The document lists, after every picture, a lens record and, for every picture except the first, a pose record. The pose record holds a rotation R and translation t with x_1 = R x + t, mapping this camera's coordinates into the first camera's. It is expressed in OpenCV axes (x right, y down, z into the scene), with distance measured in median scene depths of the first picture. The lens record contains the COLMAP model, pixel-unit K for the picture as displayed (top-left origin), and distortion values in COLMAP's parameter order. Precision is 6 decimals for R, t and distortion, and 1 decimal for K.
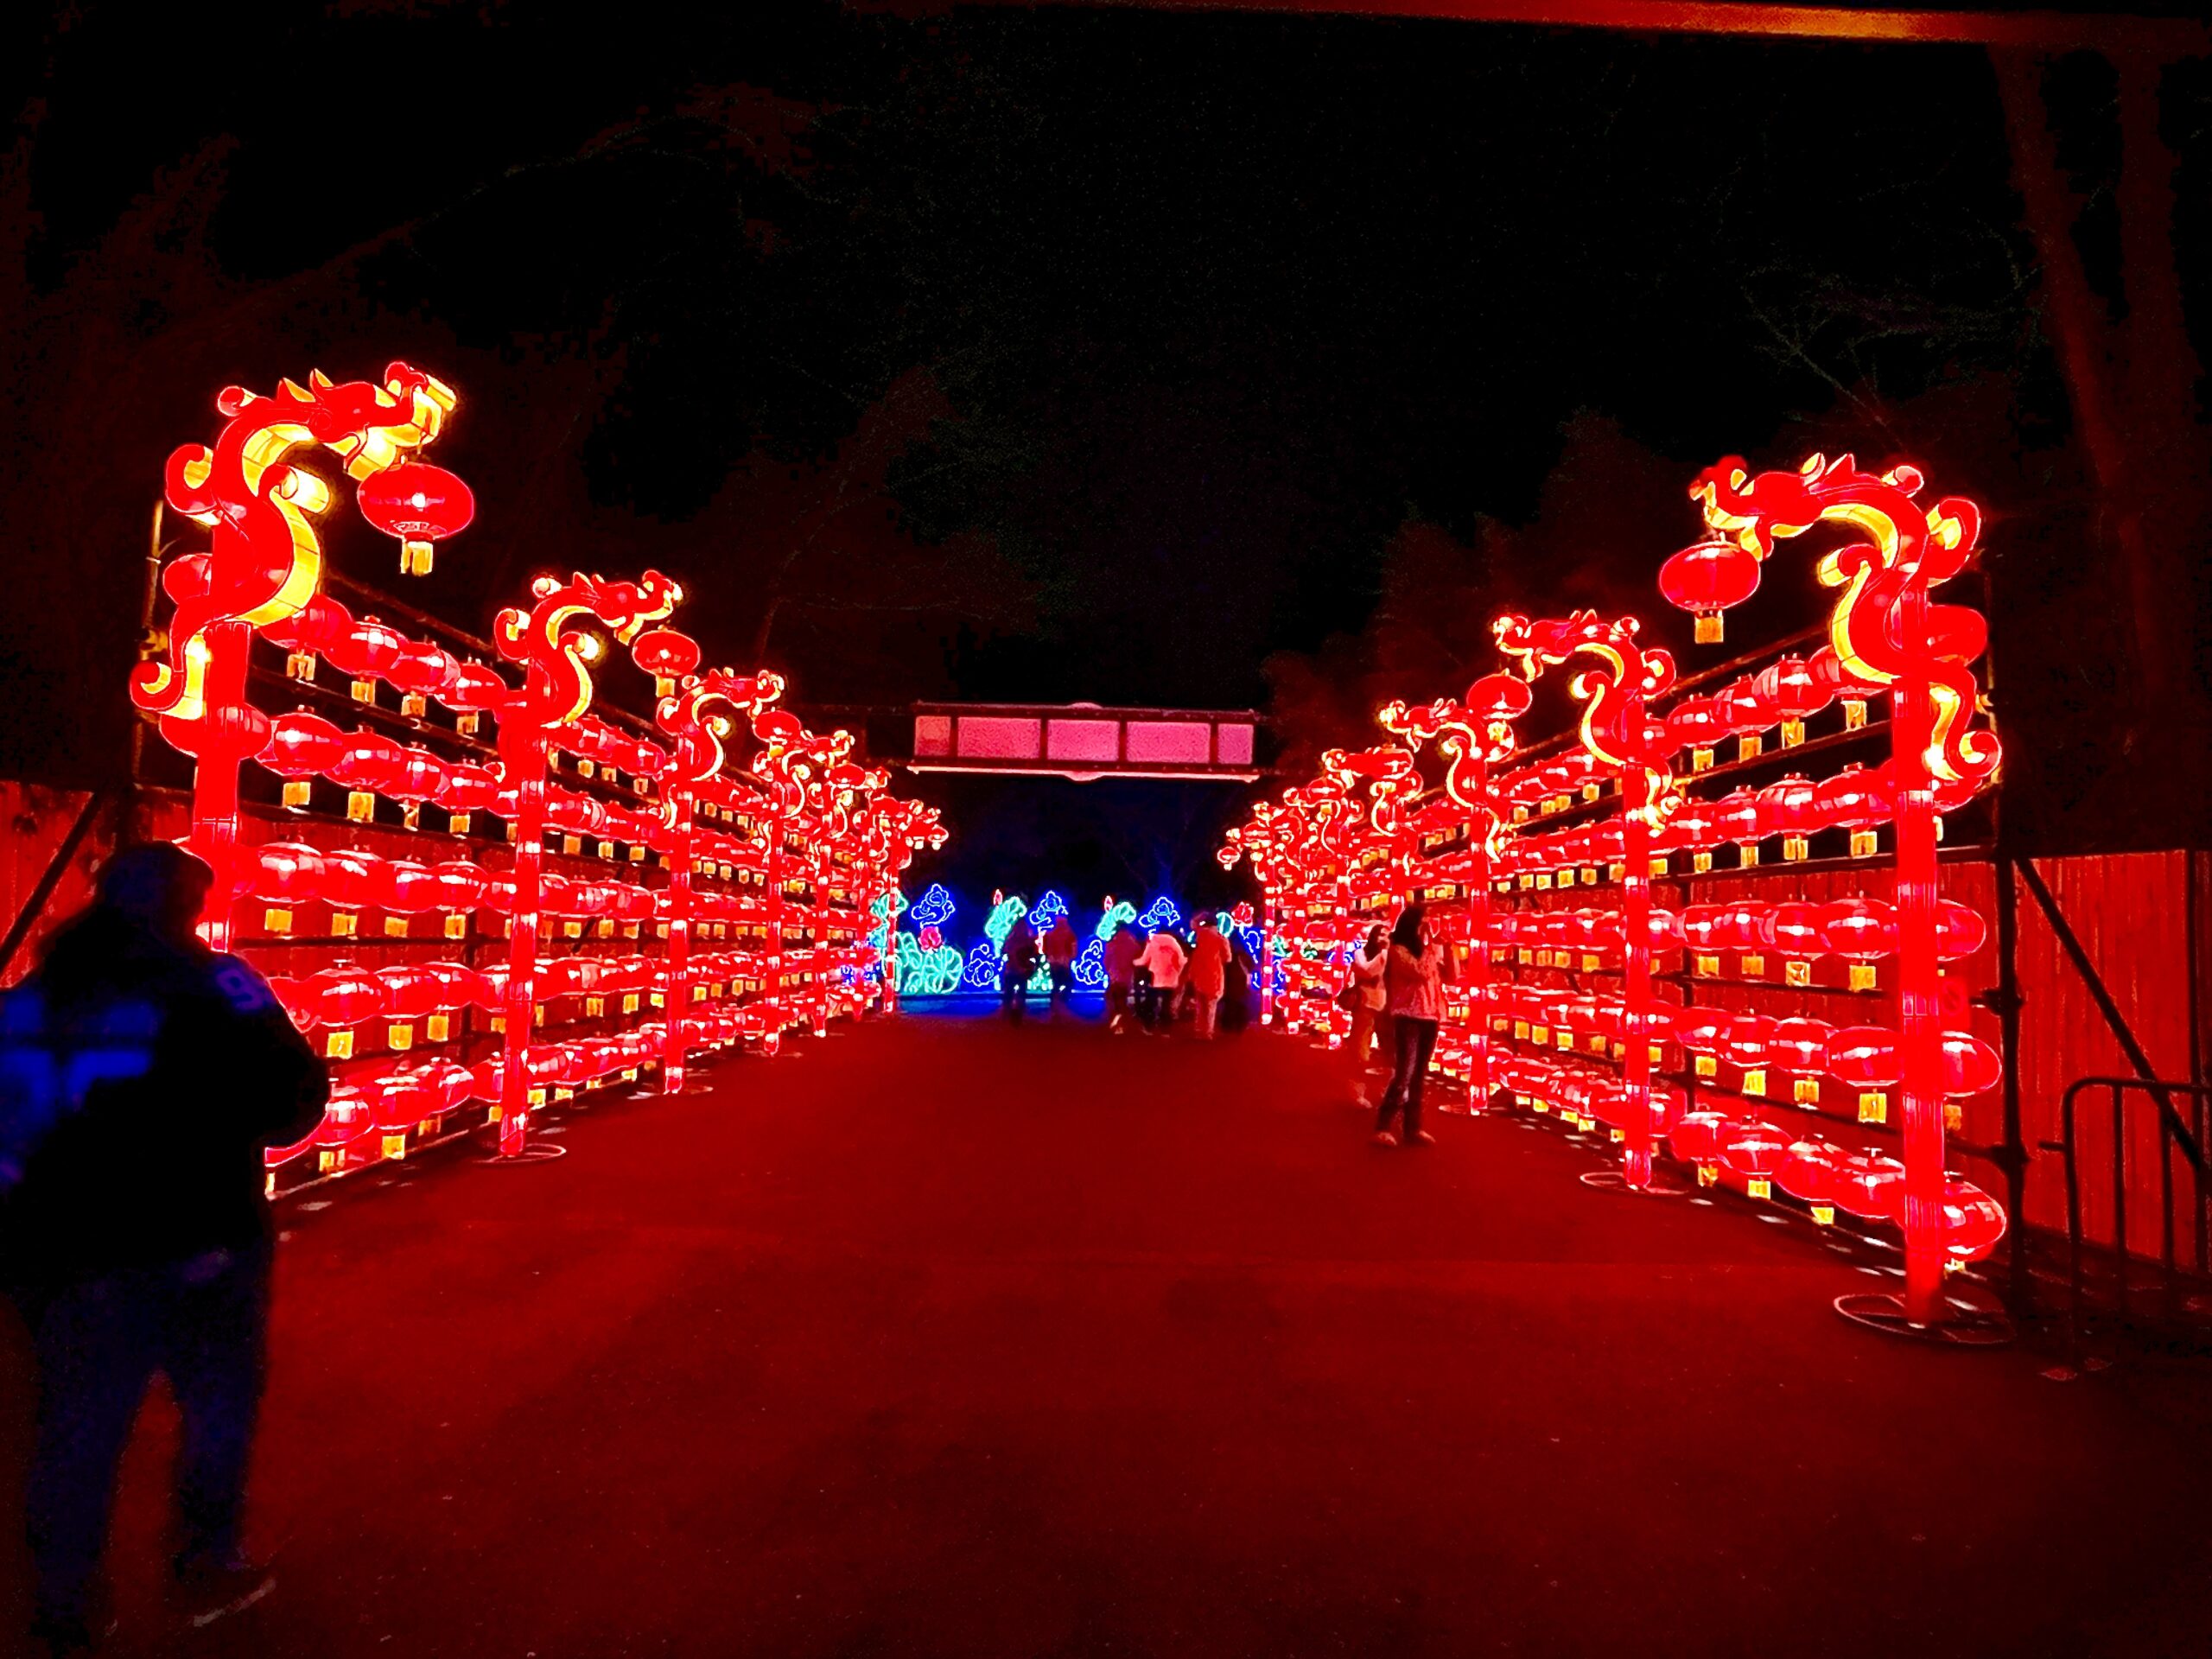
lens RADIAL K [[1264.9, 0, 1106.0], [0, 1264.9, 829.5], [0, 0, 1]] dist [0.000552, 0.000018]
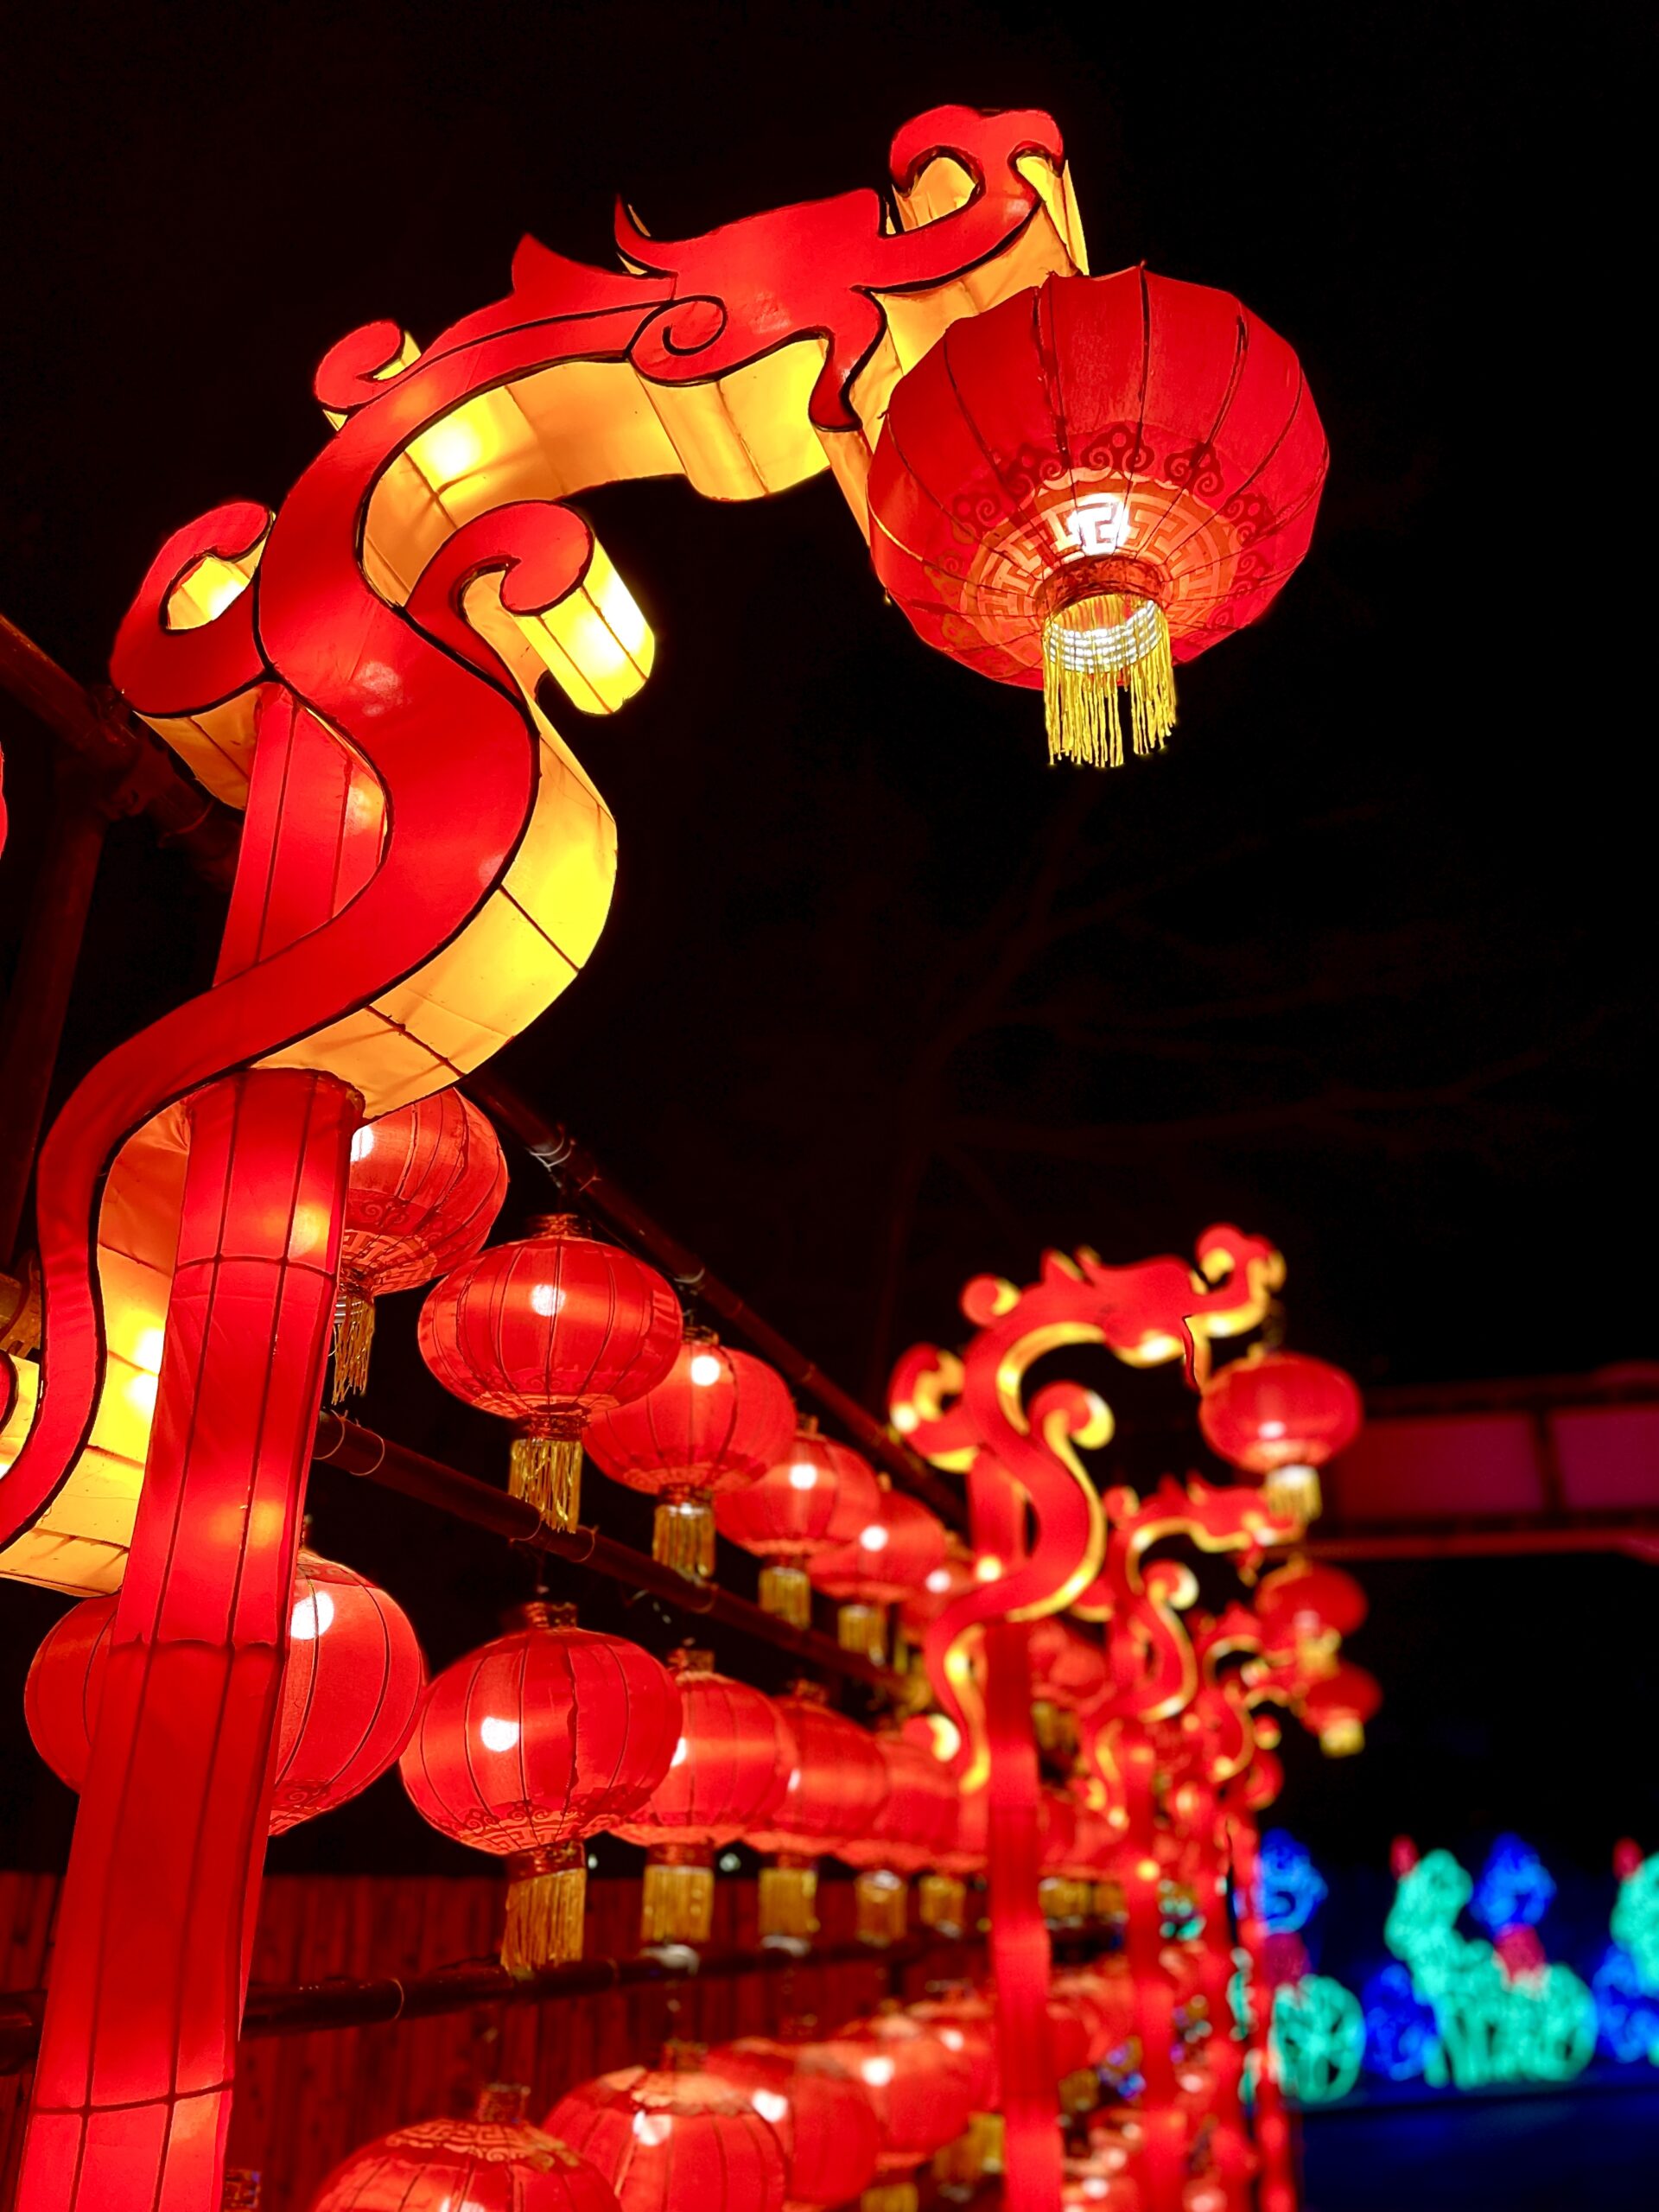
lens RADIAL K [[1661.3, 0, 829.5], [0, 1661.3, 1106.0], [0, 0, 1]] dist [0.004287, 0.002610]
pose [[0.950825, -0.153907, -0.268782, -0.191008], [0.048954, 0.931571, -0.360249, 0.012128], [0.305834, 0.329376, 0.893296, 0.676086]]
